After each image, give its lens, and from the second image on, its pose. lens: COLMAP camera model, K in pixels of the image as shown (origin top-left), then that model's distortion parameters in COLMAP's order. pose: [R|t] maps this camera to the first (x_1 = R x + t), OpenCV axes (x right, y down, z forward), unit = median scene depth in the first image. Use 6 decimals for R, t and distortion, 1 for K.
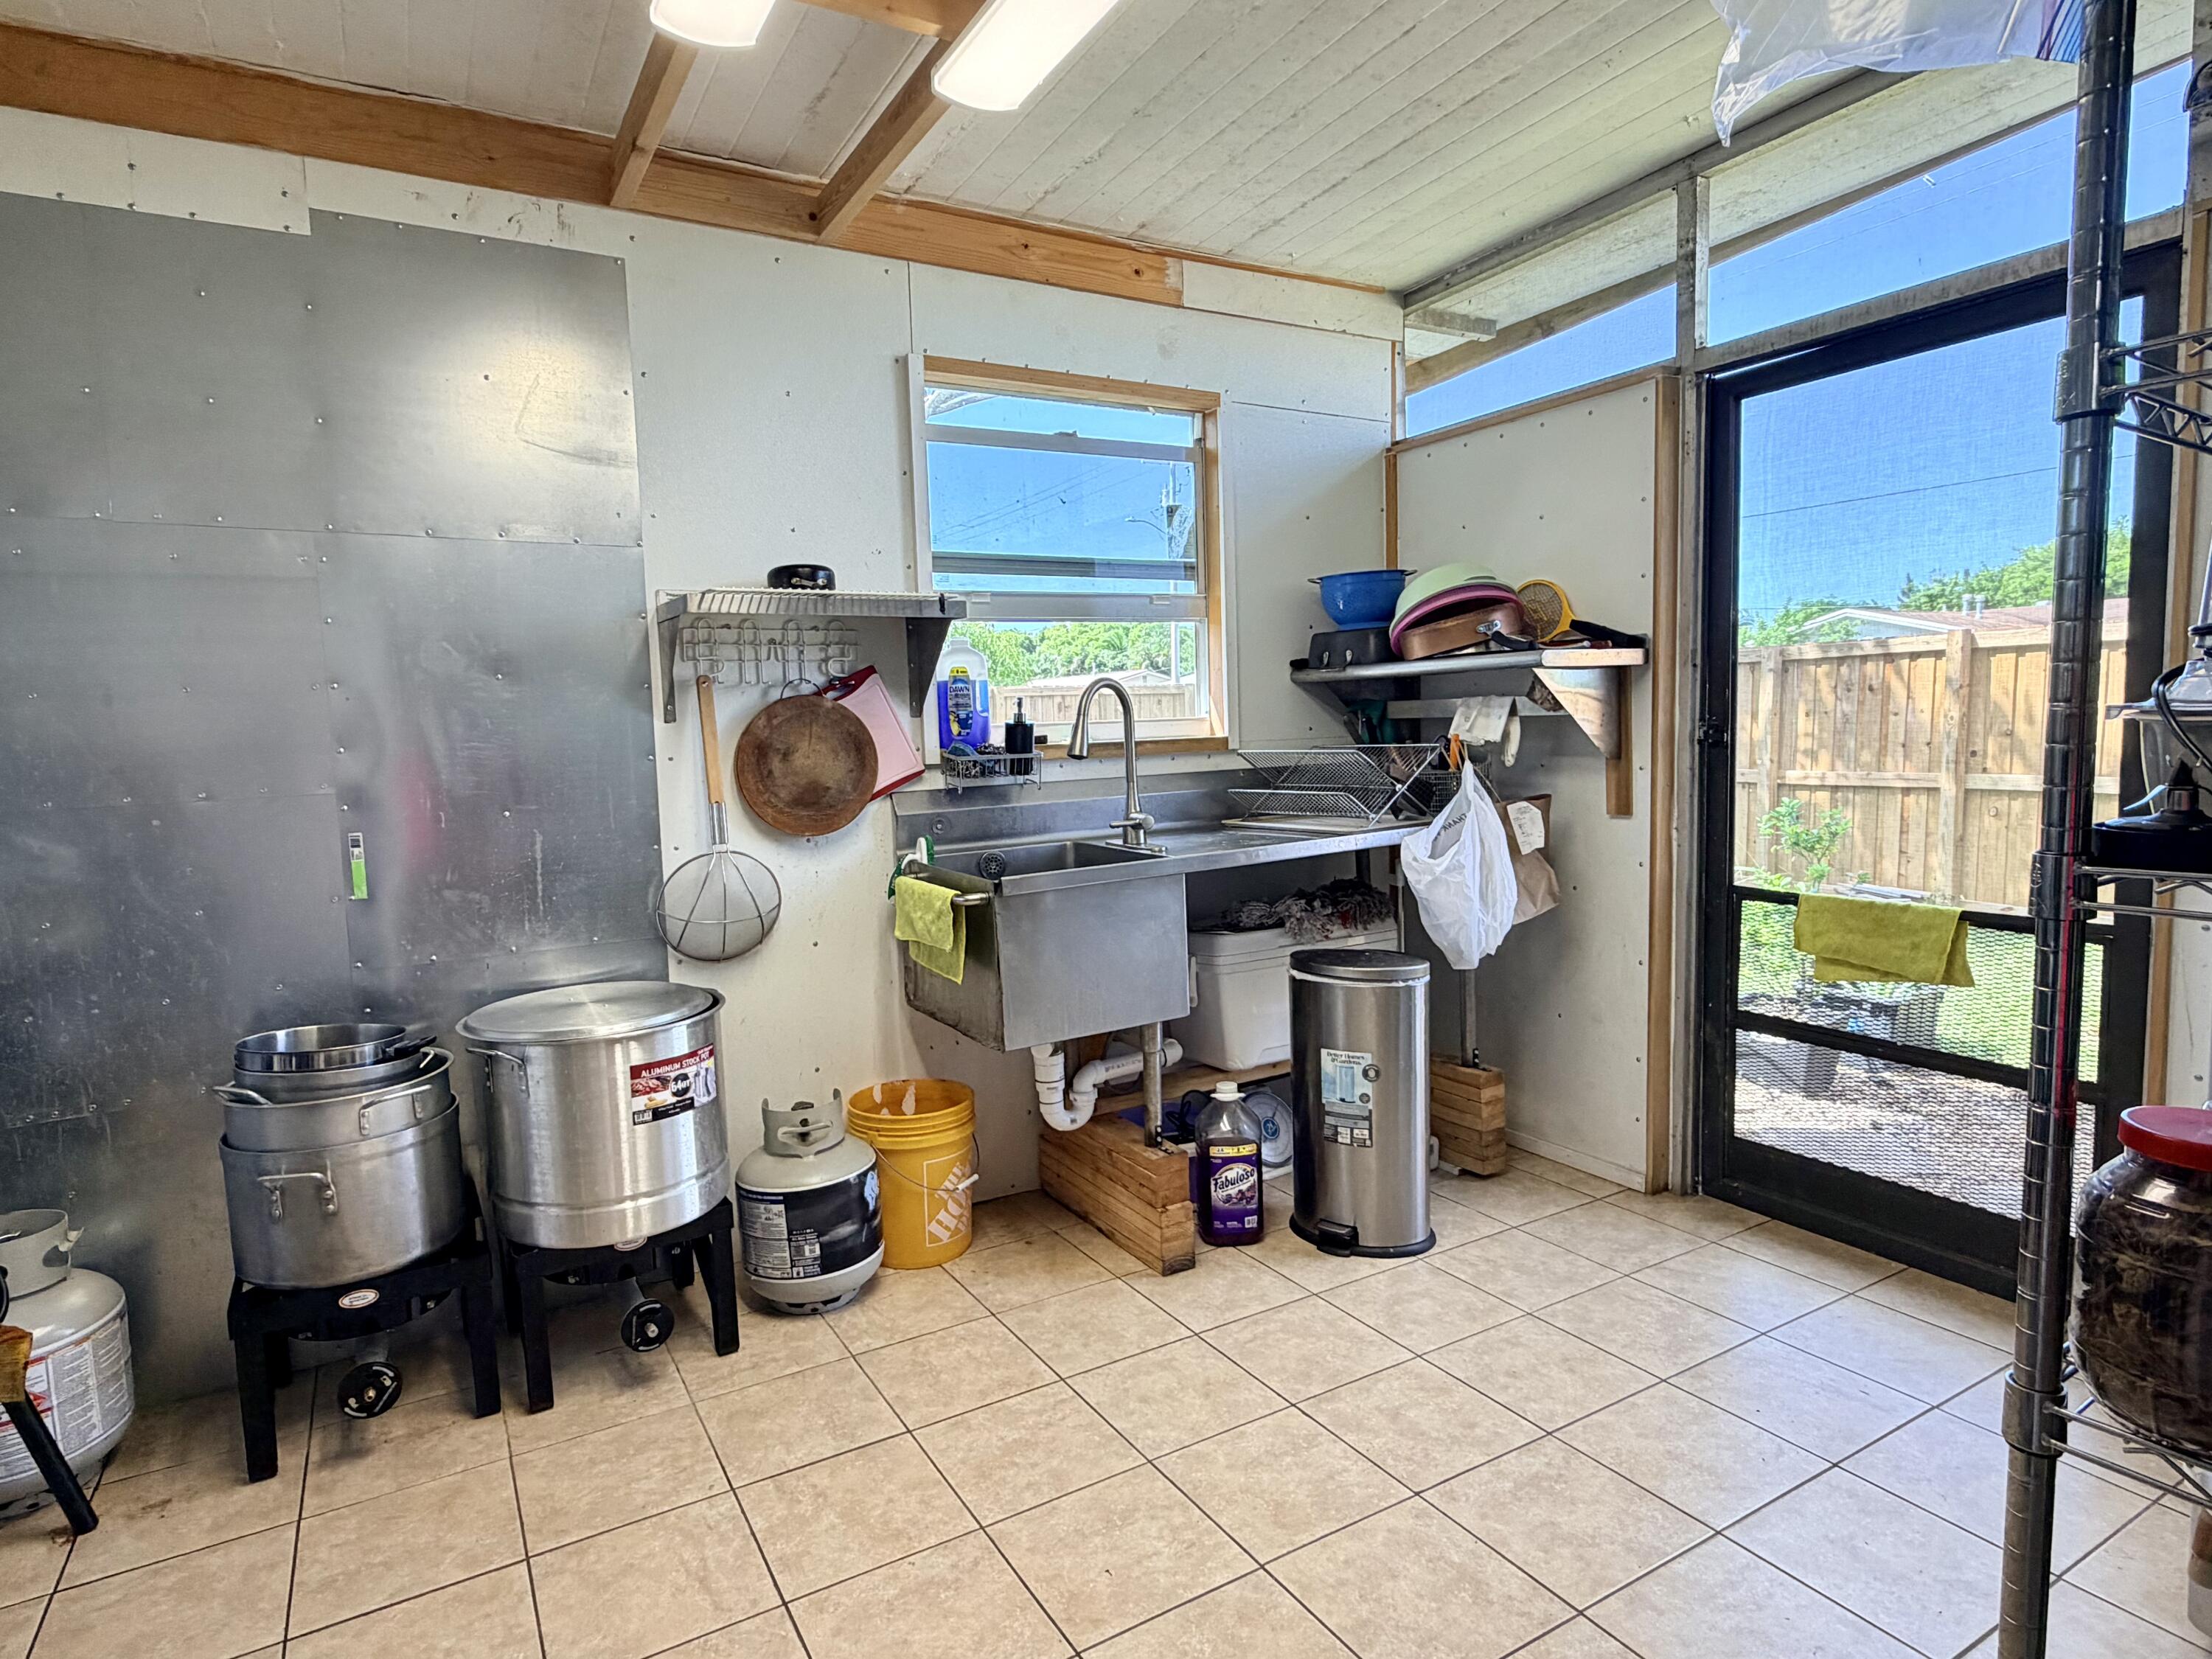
lens RADIAL K [[1217.6, 0, 1106.0], [0, 1217.6, 829.5], [0, 0, 1]] dist [-0.001427, 0.000185]
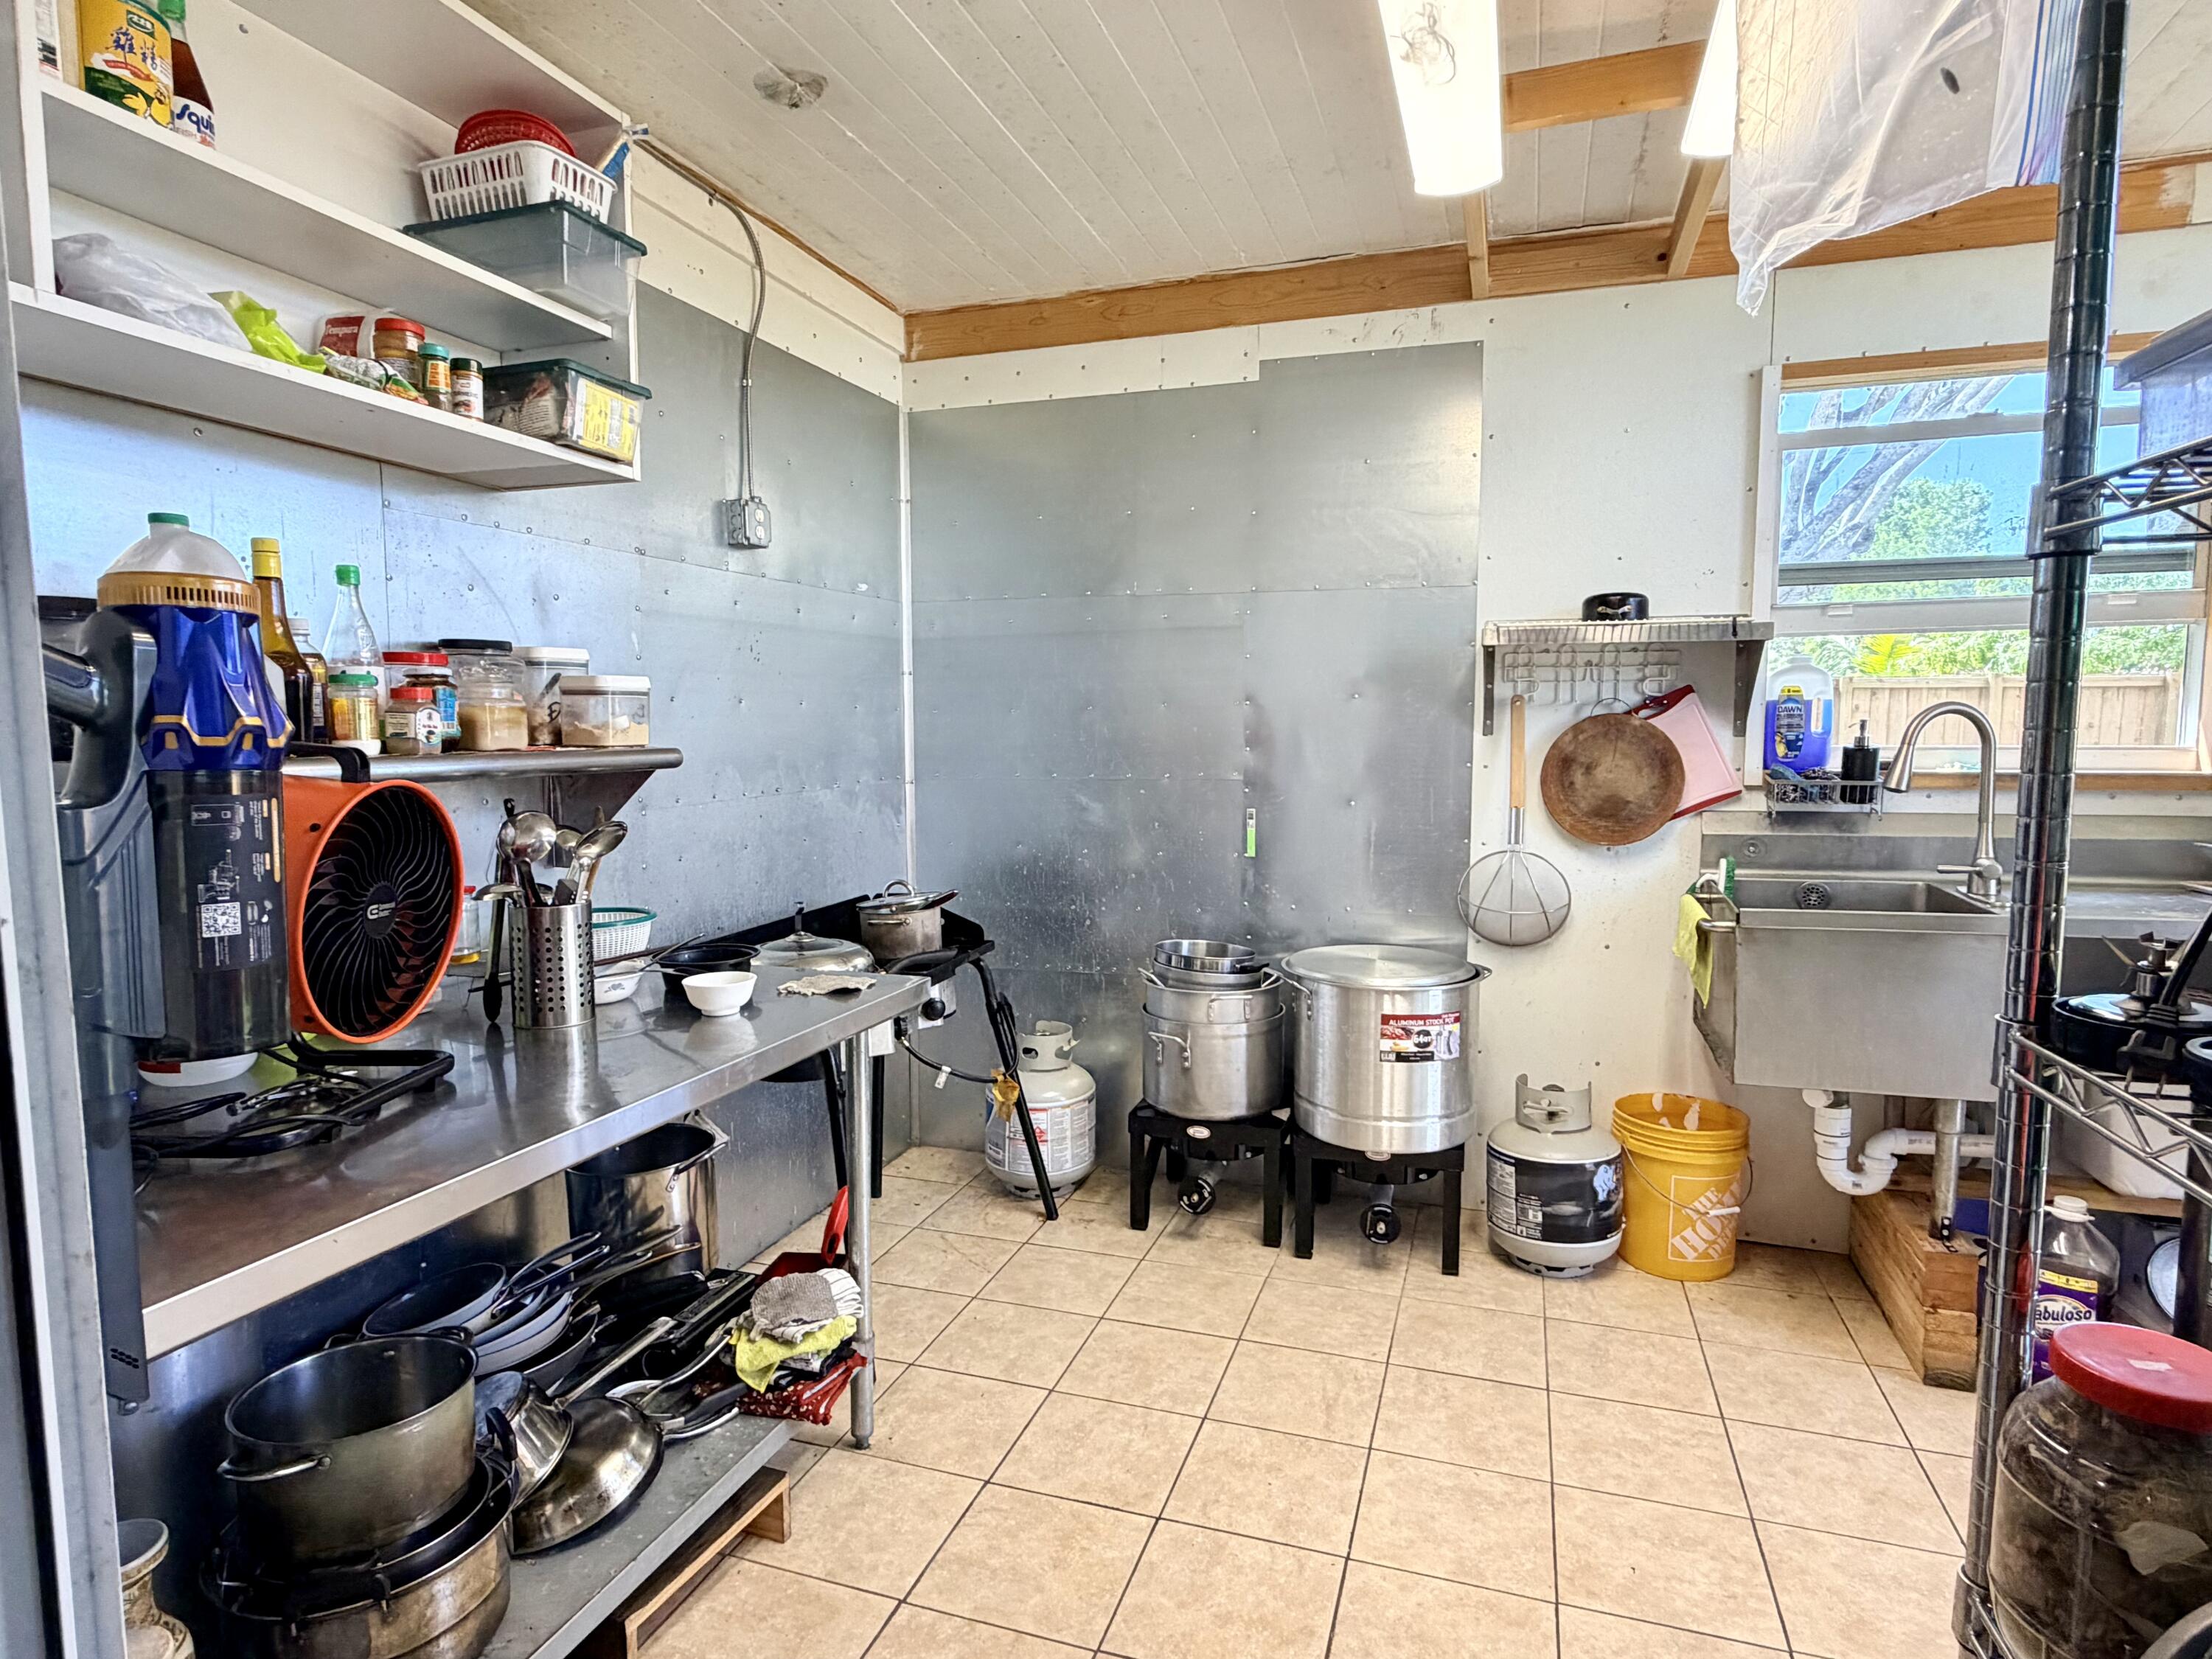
lens RADIAL K [[1217.6, 0, 1106.0], [0, 1217.6, 829.5], [0, 0, 1]] dist [-0.001427, 0.000185]
pose [[0.660563, 0.097110, -0.744464, 0.276032], [-0.083499, 0.994950, 0.055695, -0.033133], [0.746113, 0.025372, 0.665336, -0.040806]]
